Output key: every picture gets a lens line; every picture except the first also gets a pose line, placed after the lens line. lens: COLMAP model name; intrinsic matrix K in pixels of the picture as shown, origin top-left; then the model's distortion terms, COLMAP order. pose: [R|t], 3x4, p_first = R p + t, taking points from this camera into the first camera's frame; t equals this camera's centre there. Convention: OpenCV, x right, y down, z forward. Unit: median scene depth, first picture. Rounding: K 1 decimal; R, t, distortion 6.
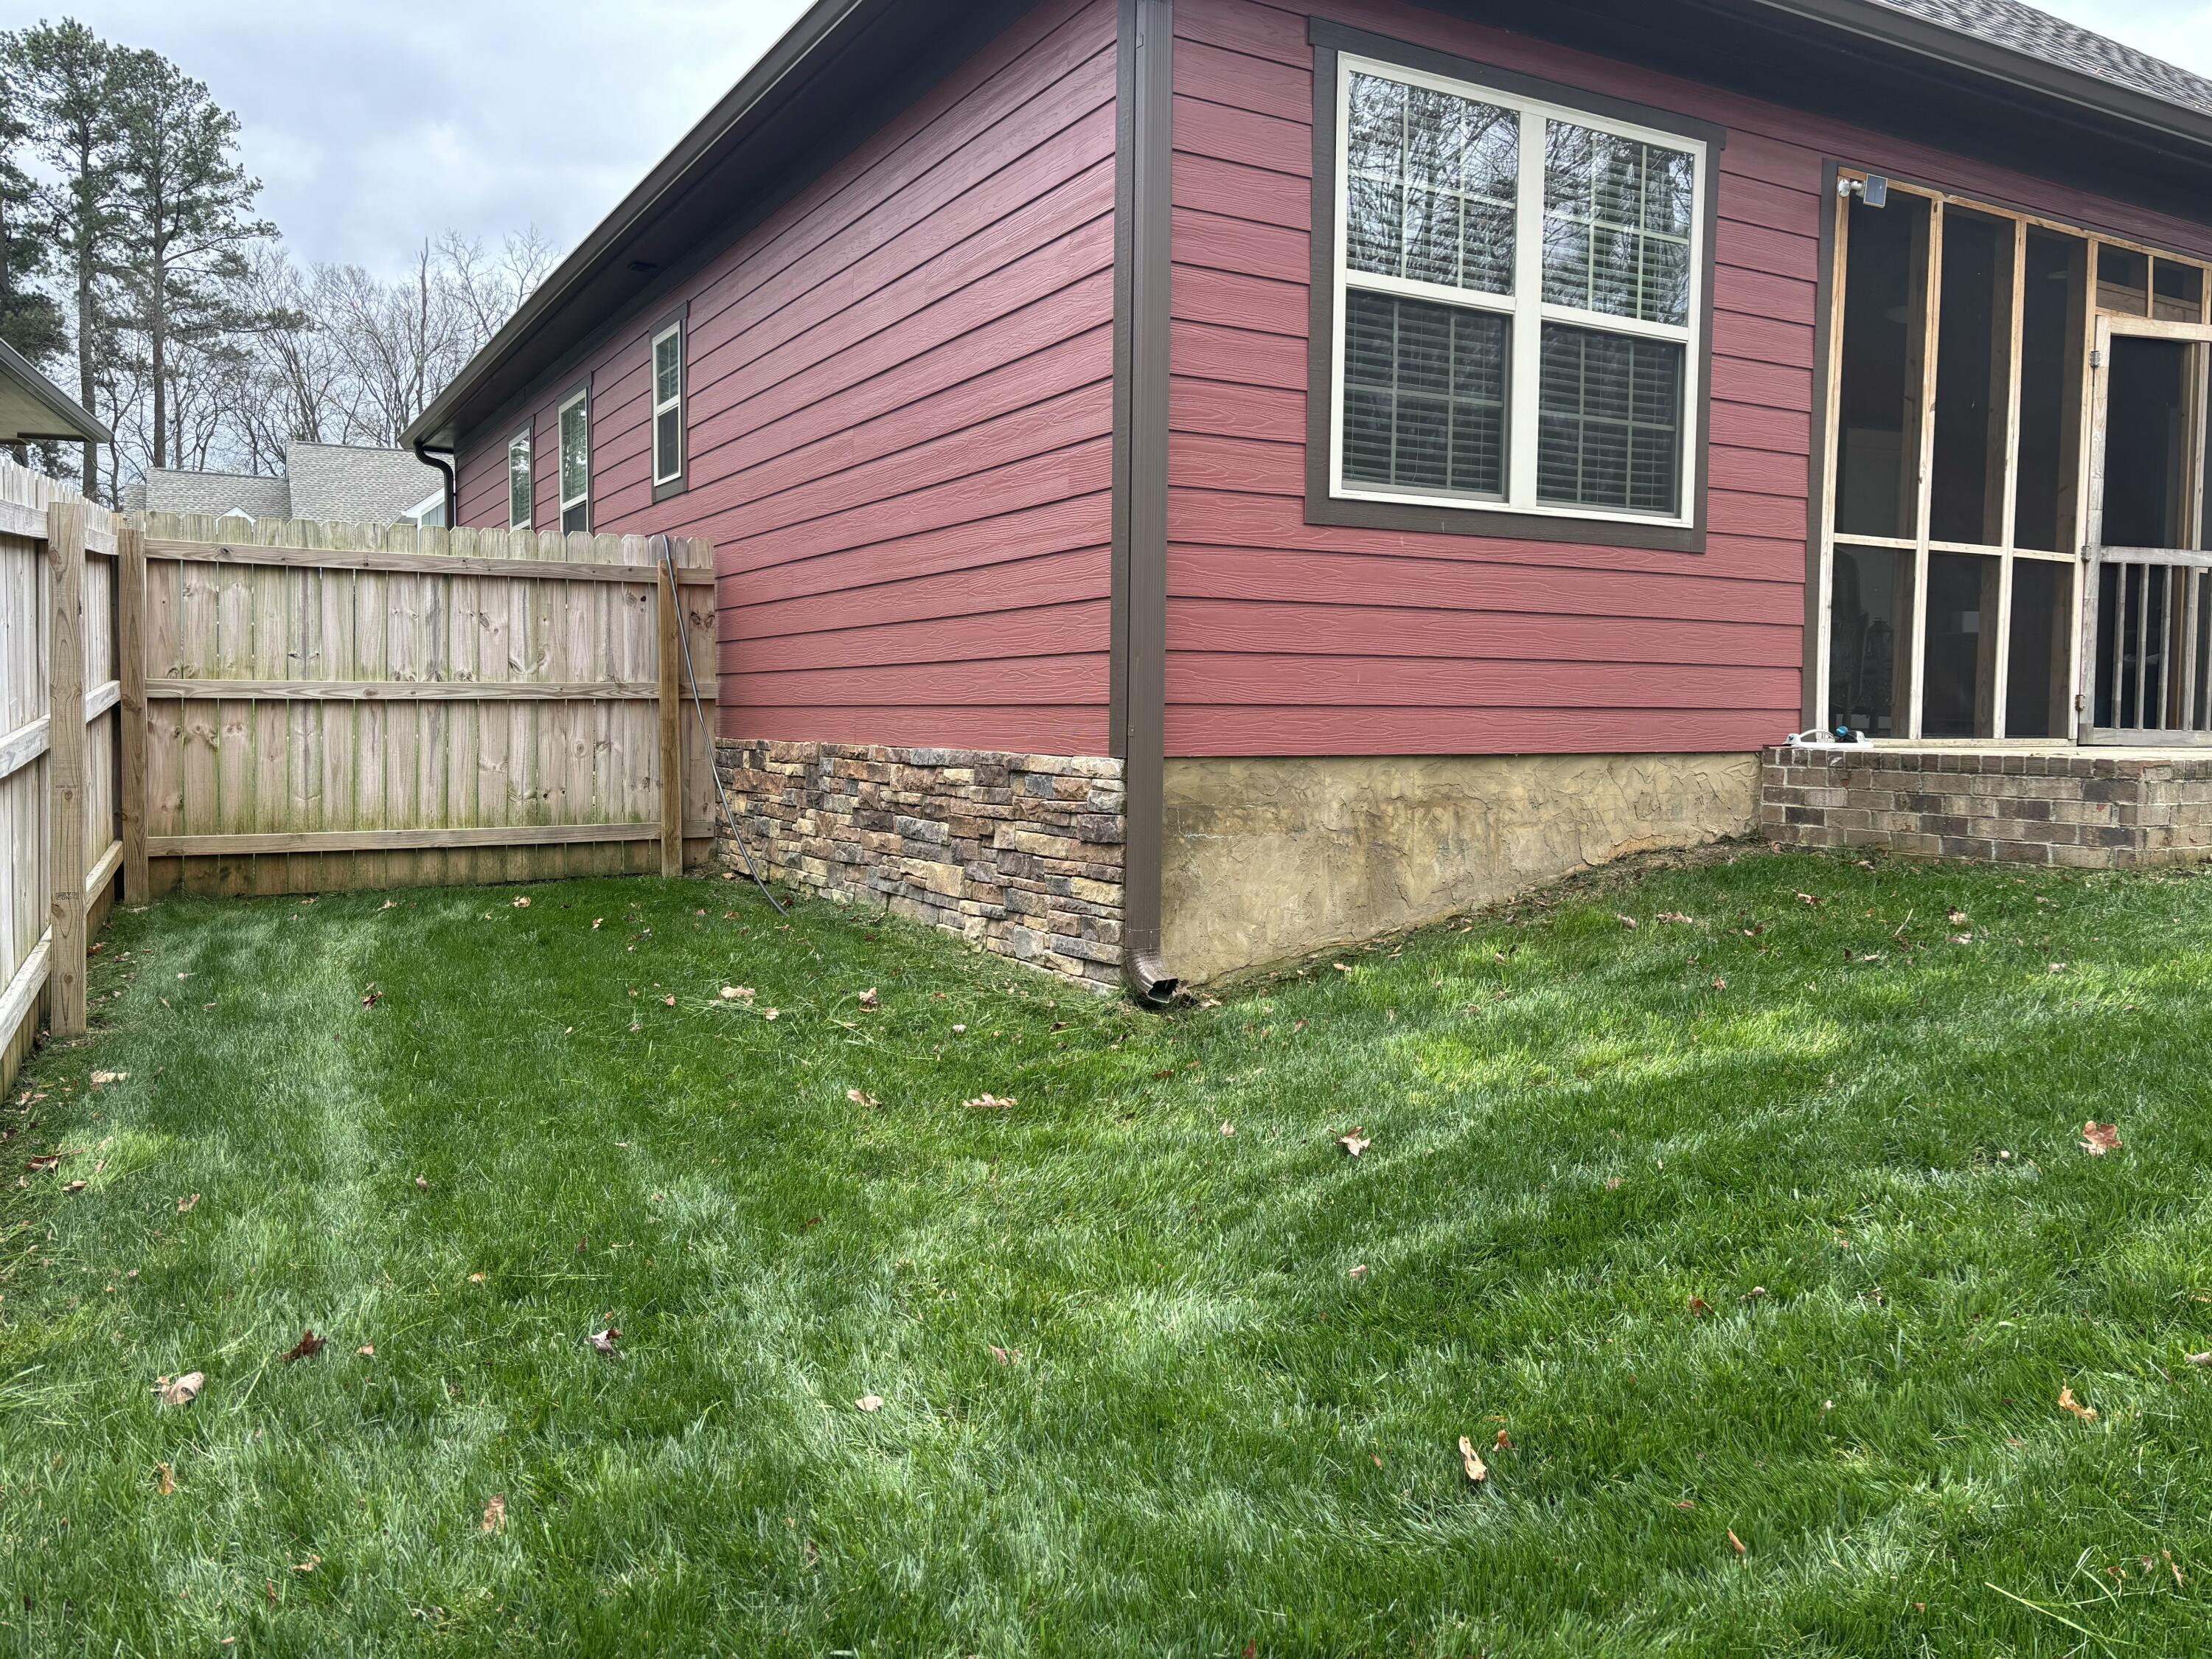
lens RADIAL K [[1642.3, 0, 1066.7], [0, 1642.3, 840.0], [0, 0, 1]] dist [-0.009266, 0.007860]
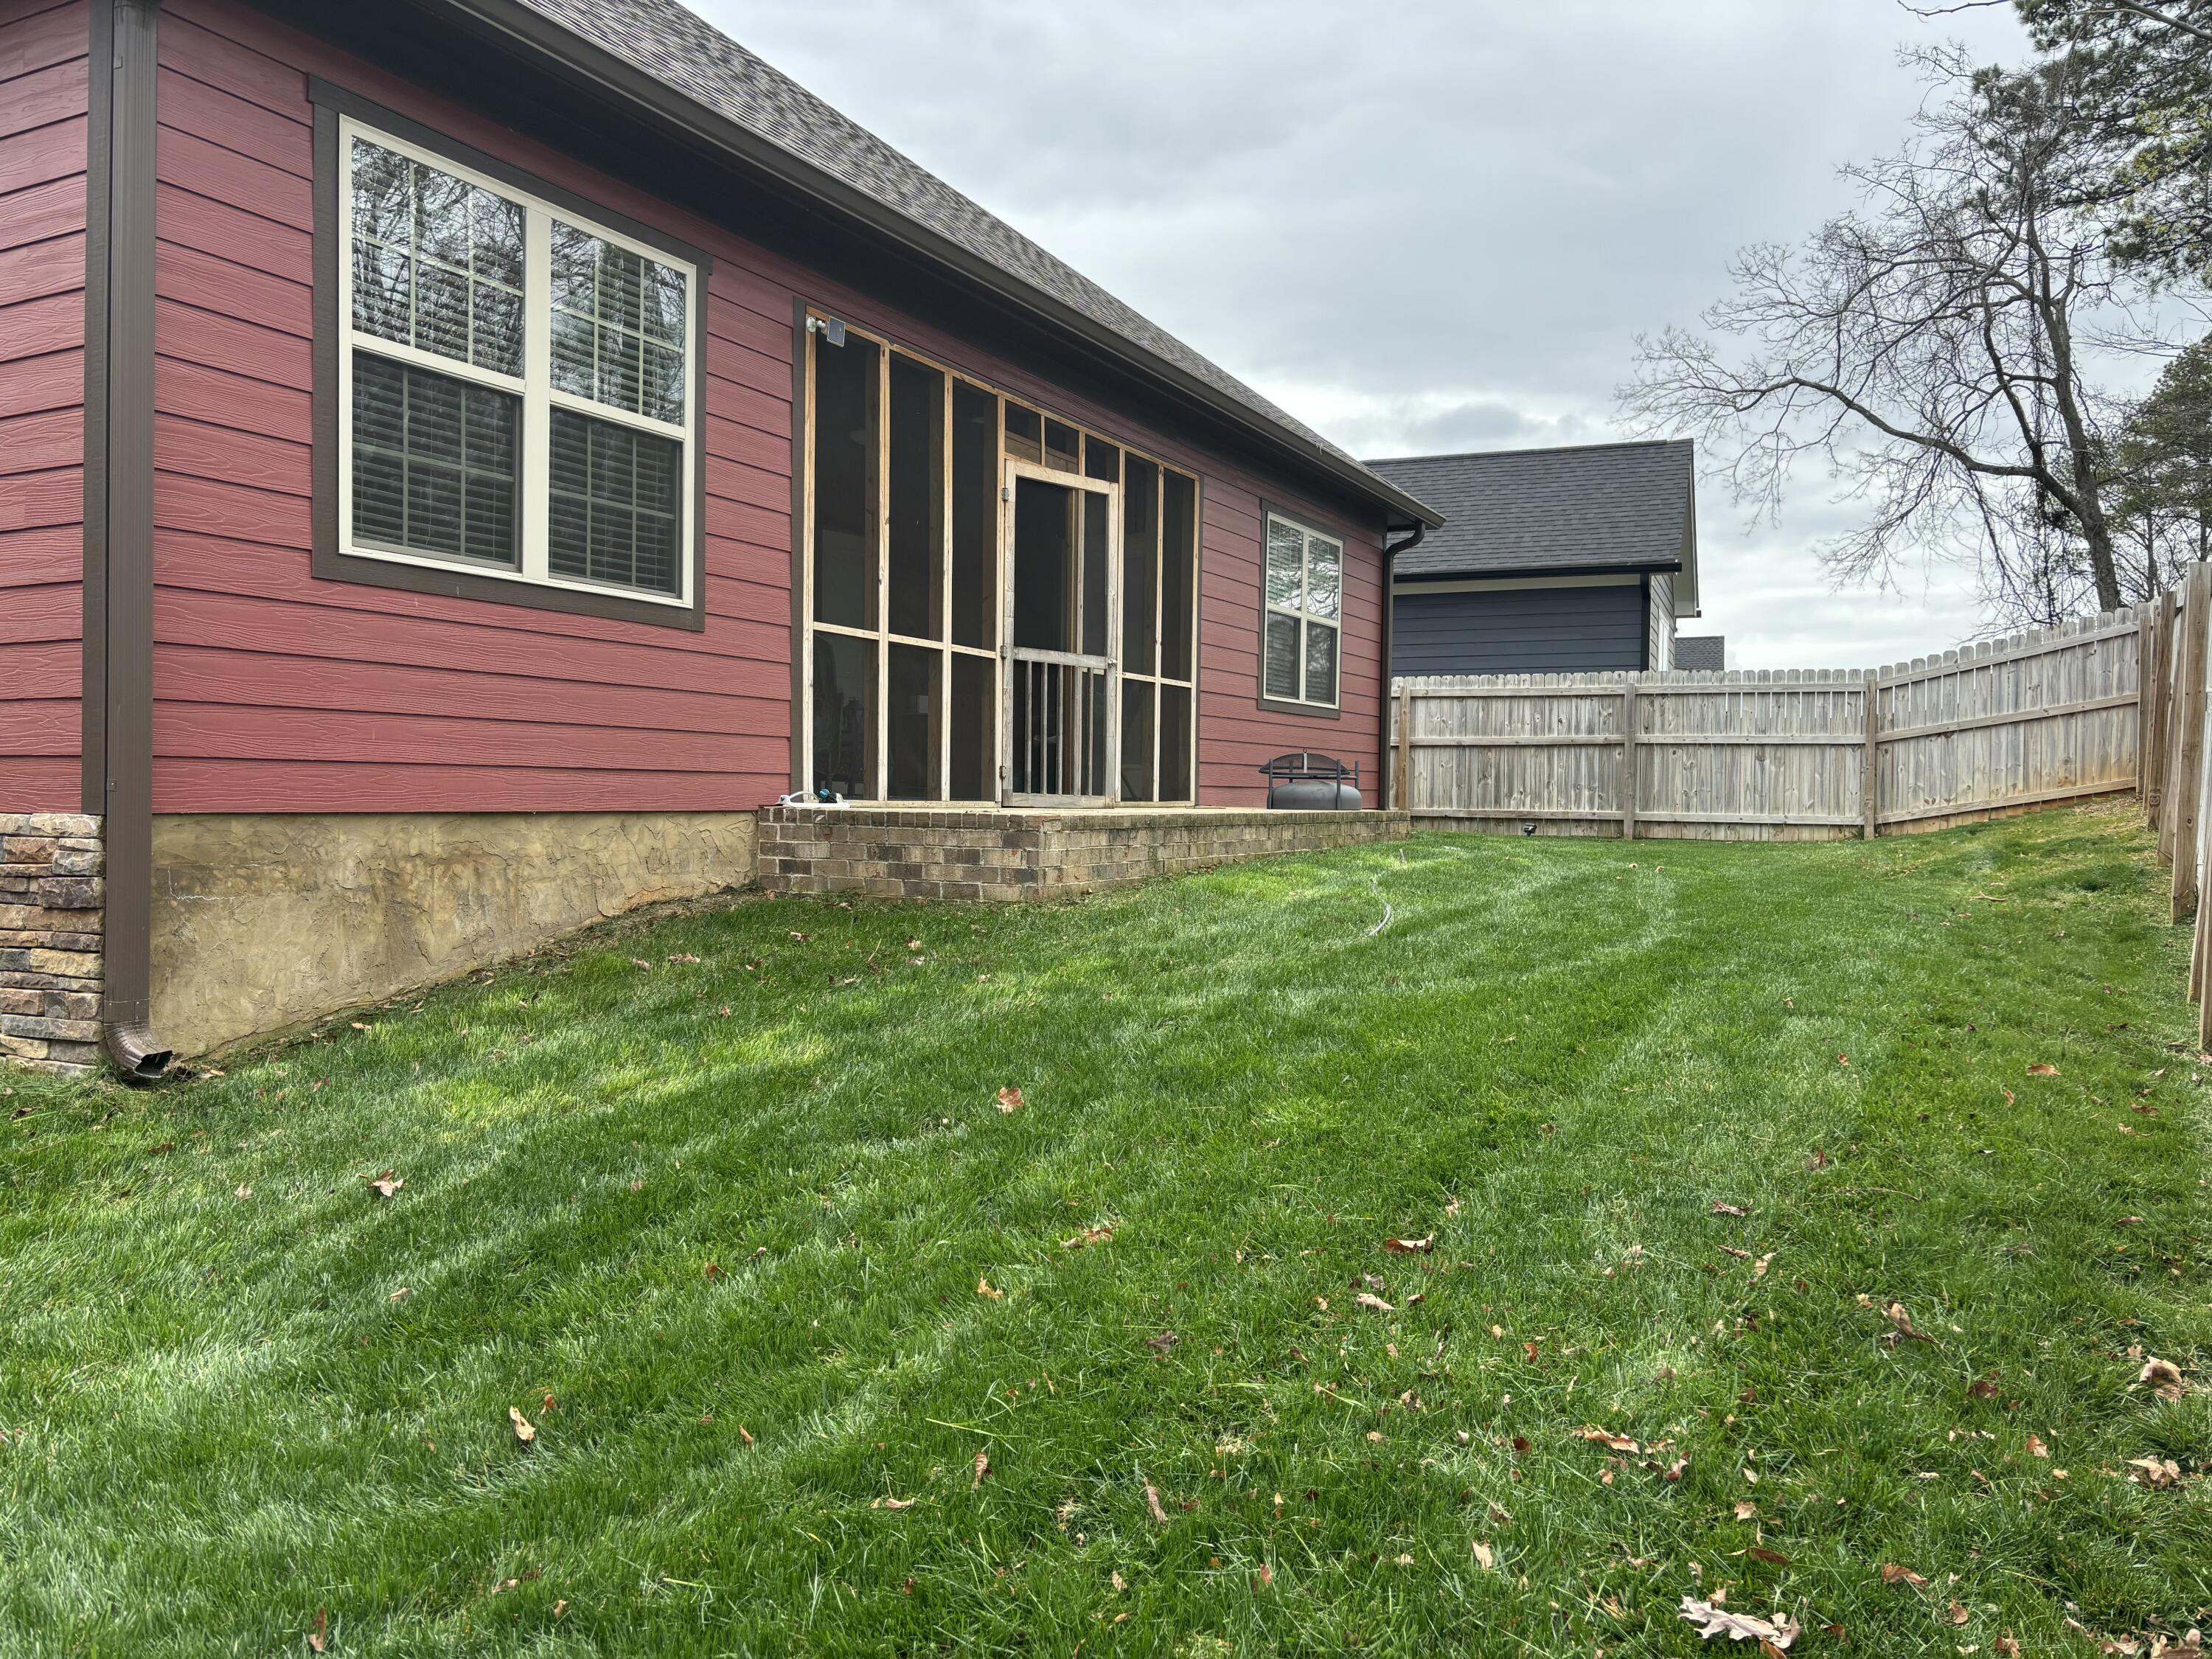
lens RADIAL K [[1666.1, 0, 1106.0], [0, 1666.1, 829.5], [0, 0, 1]] dist [0.040341, -0.050057]
pose [[0.824182, -0.007856, 0.566270, -0.034568], [0.036624, 0.998550, -0.039452, 0.016364], [-0.565139, 0.053255, 0.823275, -0.095429]]
